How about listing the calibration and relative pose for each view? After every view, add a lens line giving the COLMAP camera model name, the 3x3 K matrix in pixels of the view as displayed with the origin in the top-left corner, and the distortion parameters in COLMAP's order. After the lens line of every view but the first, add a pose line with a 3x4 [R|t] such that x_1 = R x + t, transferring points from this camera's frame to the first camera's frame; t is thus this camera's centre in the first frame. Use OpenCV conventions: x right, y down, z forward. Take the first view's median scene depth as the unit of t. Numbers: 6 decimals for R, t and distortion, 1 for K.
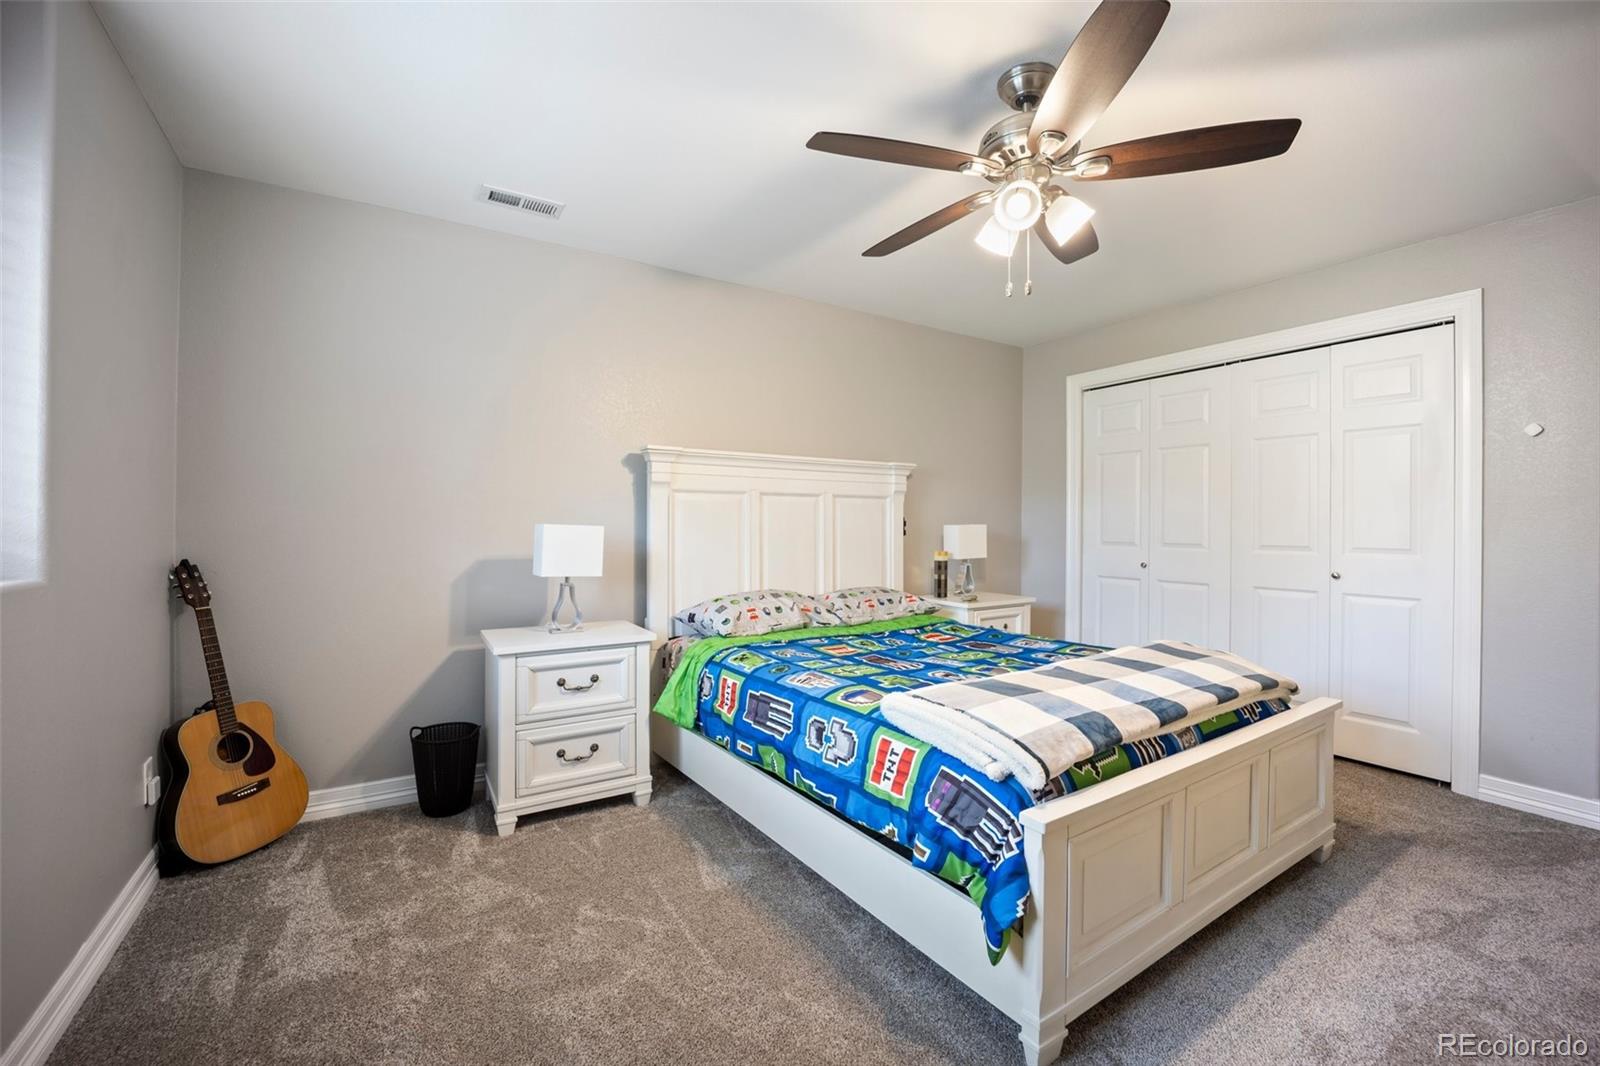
lens RADIAL K [[663.6, 0, 799.9], [0, 663.6, 521.9], [0, 0, 1]] dist [0.001714, 0.000027]
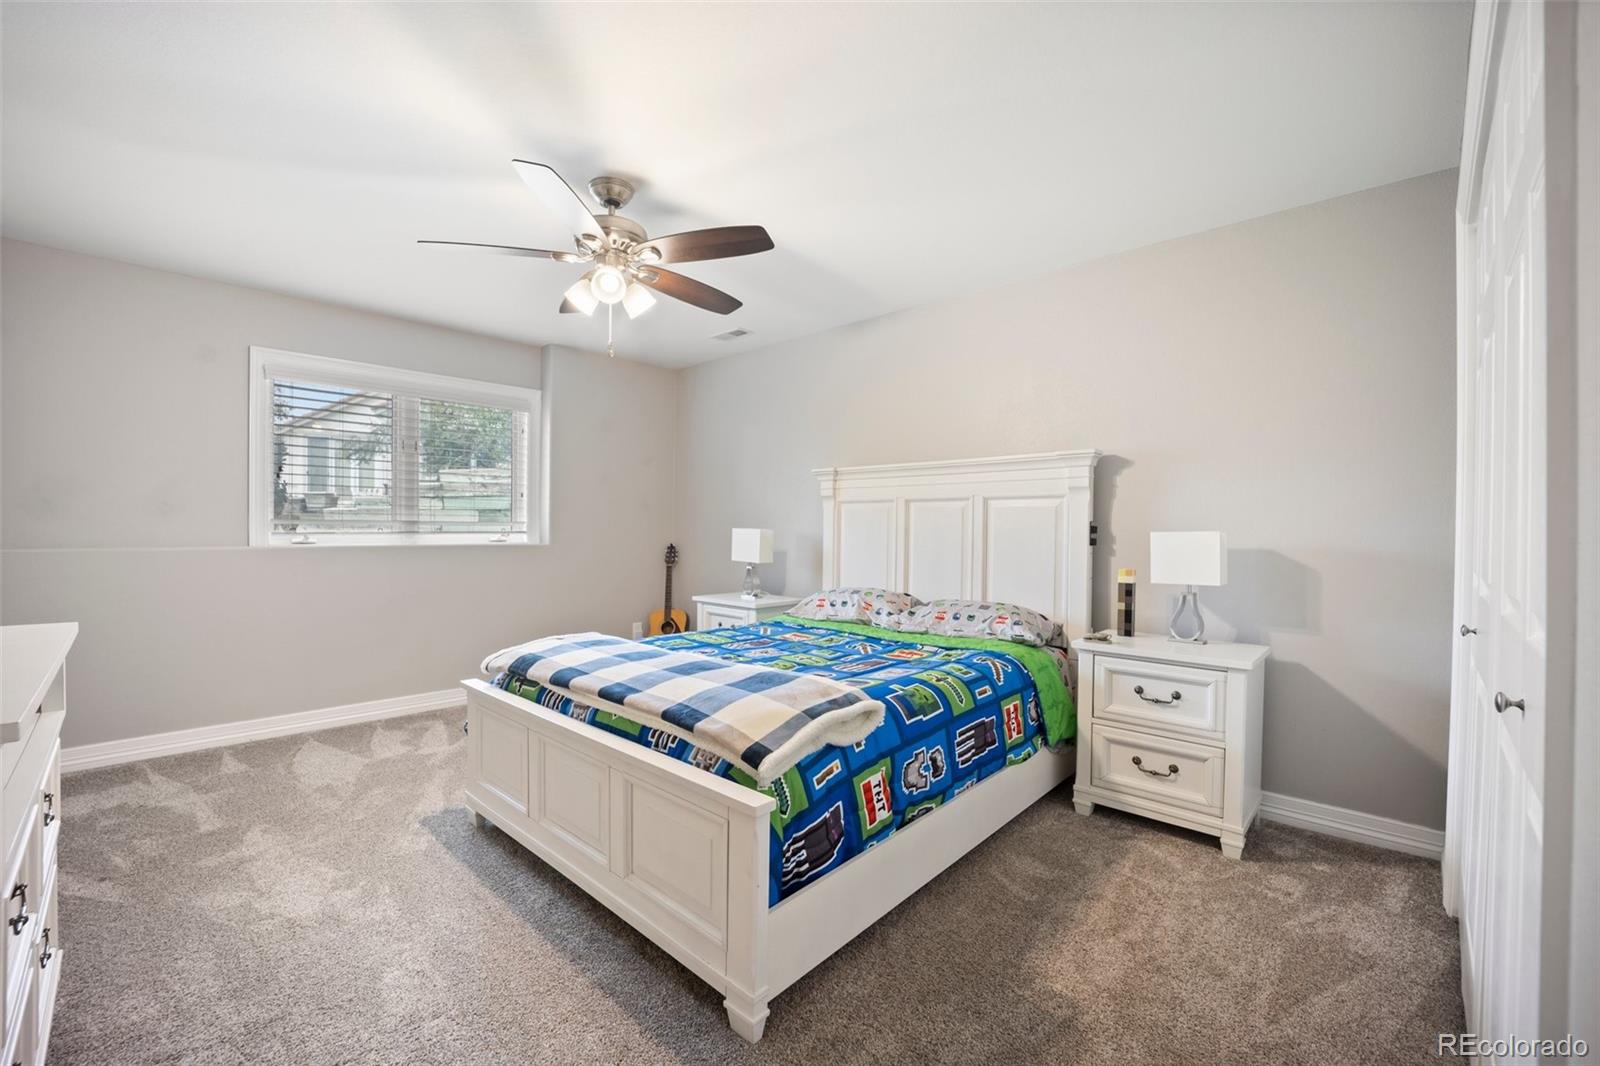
lens RADIAL K [[660.0, 0, 799.4], [0, 660.0, 534.2], [0, 0, 1]] dist [-0.034500, 0.000057]
pose [[0.256860, 0.011908, -0.966375, 0.489192], [0.000150, 0.999924, 0.012361, -0.001466], [0.966449, -0.003320, 0.256839, 0.291453]]
